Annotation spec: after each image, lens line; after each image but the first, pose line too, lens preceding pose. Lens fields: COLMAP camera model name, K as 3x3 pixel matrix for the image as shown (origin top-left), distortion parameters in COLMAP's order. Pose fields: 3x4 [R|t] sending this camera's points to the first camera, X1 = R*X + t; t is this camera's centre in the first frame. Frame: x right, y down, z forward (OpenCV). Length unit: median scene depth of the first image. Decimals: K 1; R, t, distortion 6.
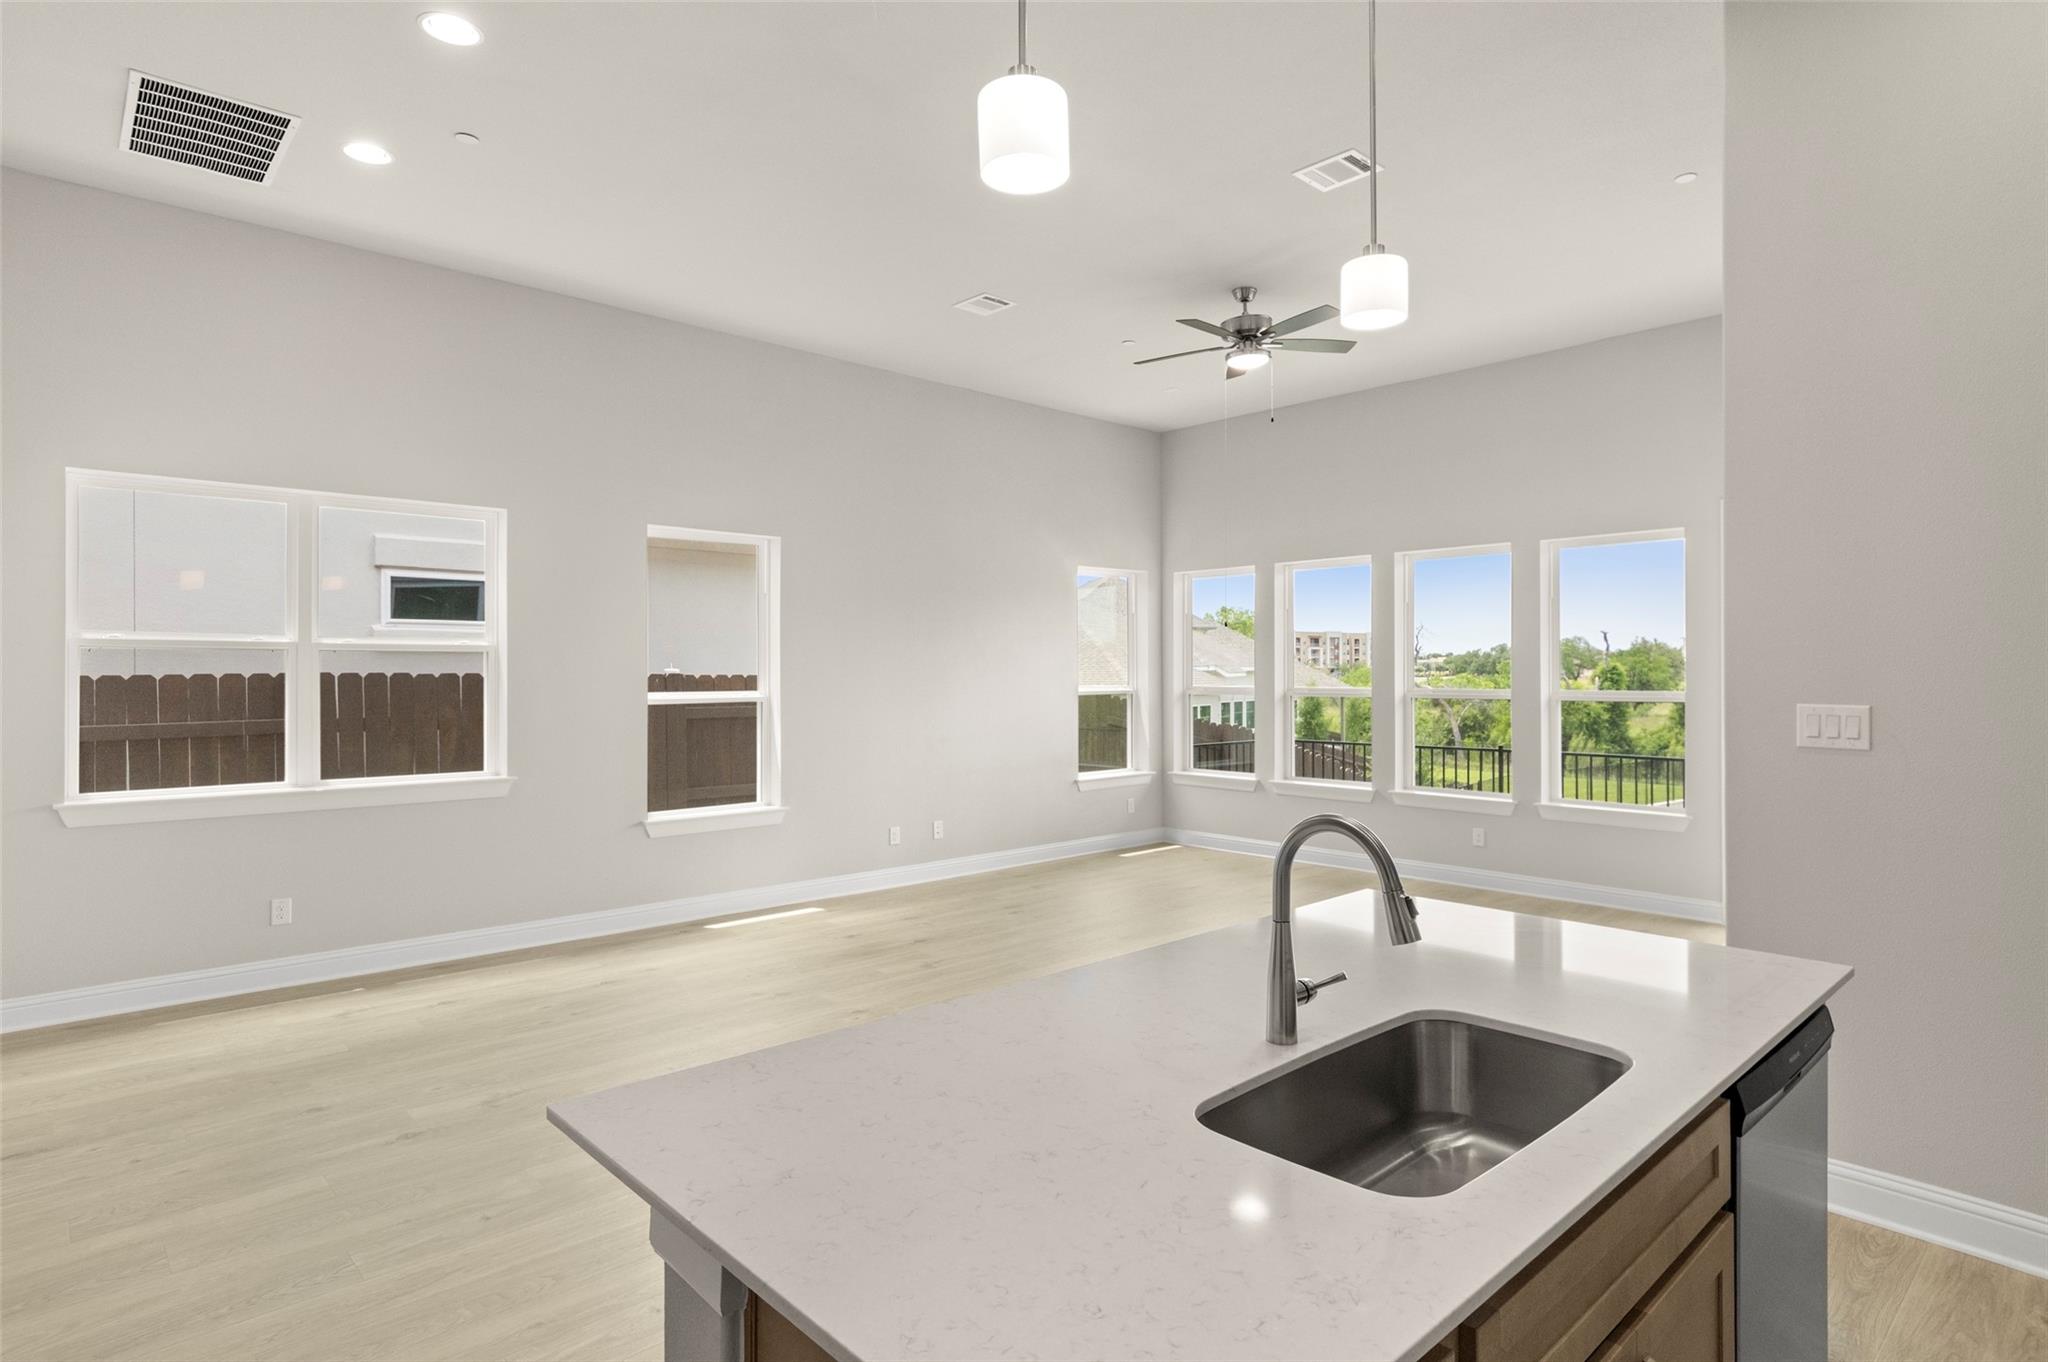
lens RADIAL K [[1090.5, 0, 1065.9], [0, 1090.5, 678.1], [0, 0, 1]] dist [0.005837, -0.000435]
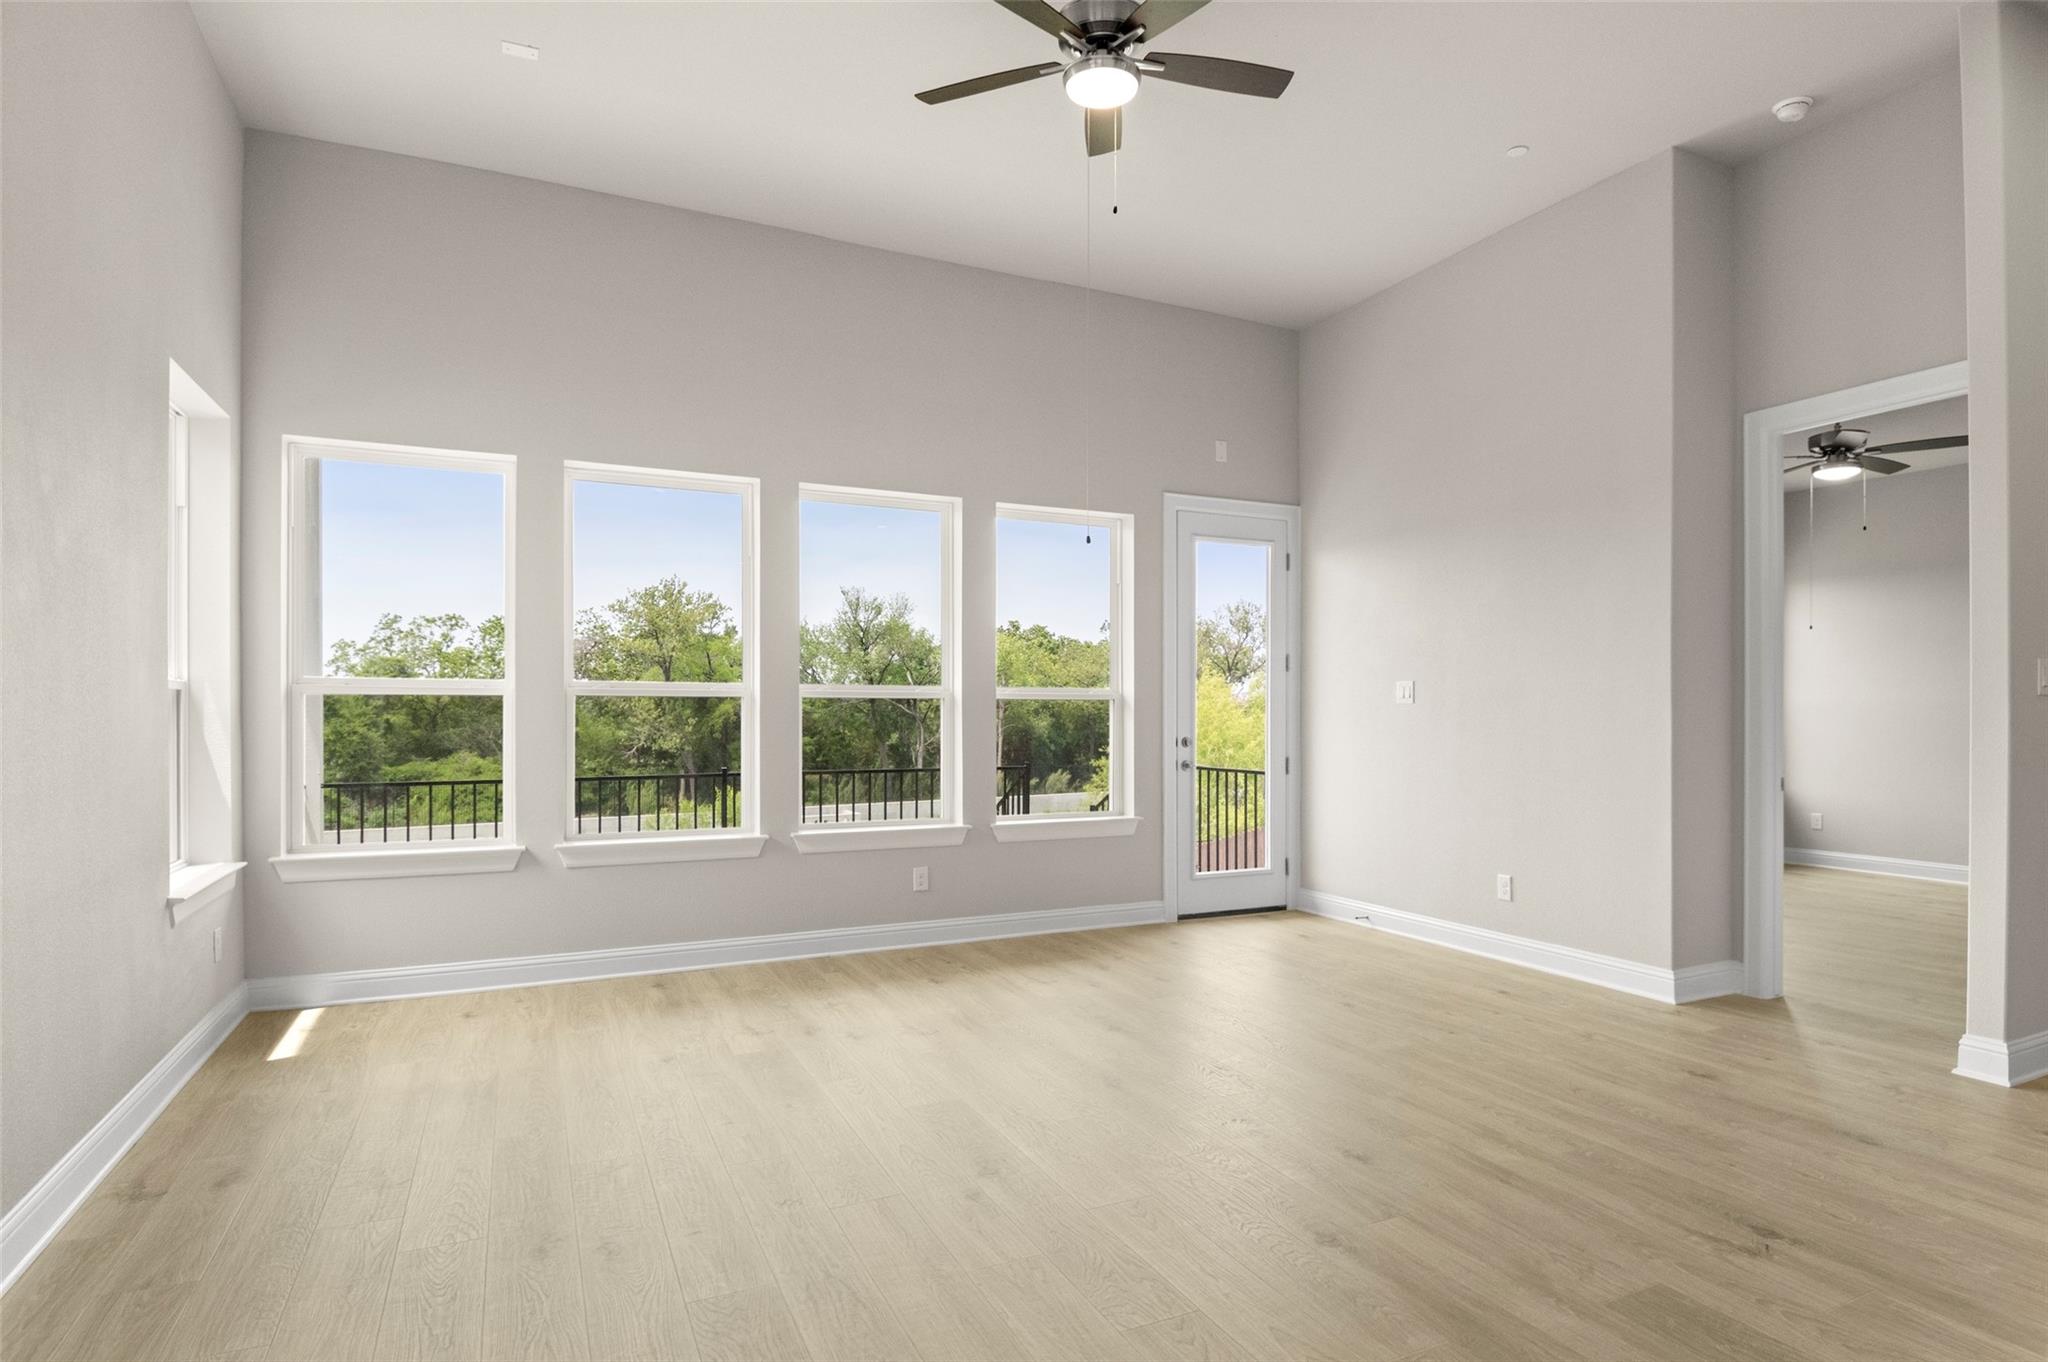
lens RADIAL K [[1101.1, 0, 1069.9], [0, 1101.1, 714.2], [0, 0, 1]] dist [0.039474, -0.049094]
pose [[0.301264, 0.002814, 0.953537, -0.342049], [0.003141, 0.999987, -0.003944, 0.037332], [-0.953536, 0.004183, 0.301251, 0.716994]]
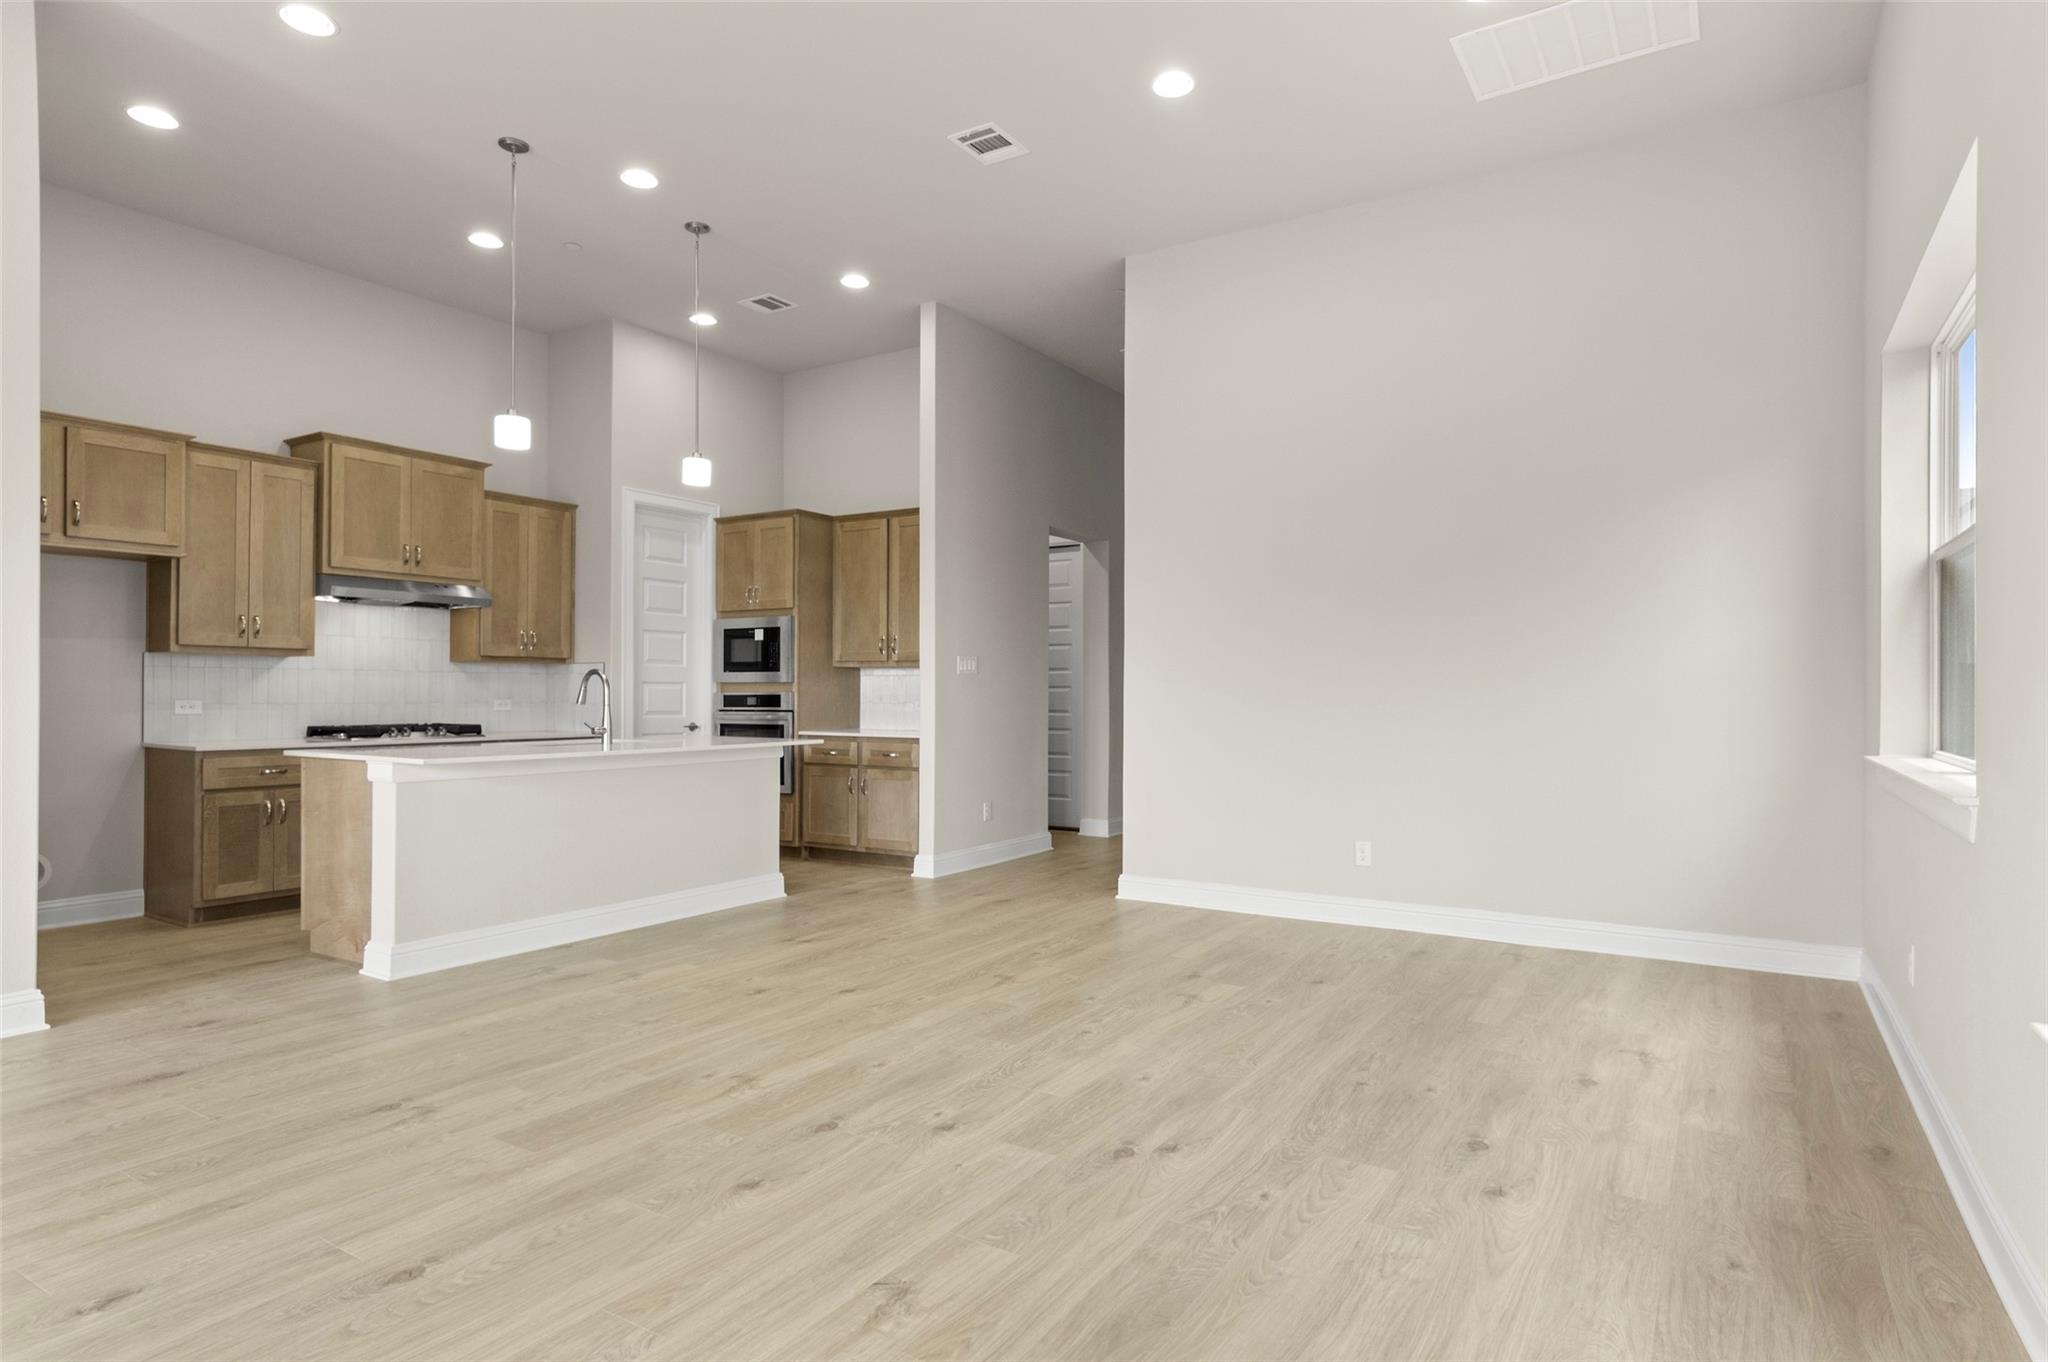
lens RADIAL K [[1099.1, 0, 1073.4], [0, 1099.1, 692.6], [0, 0, 1]] dist [0.003989, -0.001242]
pose [[-0.965813, -0.001036, -0.259238, -0.068709], [-0.002257, 0.999988, 0.004413, 0.043038], [0.259230, 0.004847, -0.965803, 1.099300]]
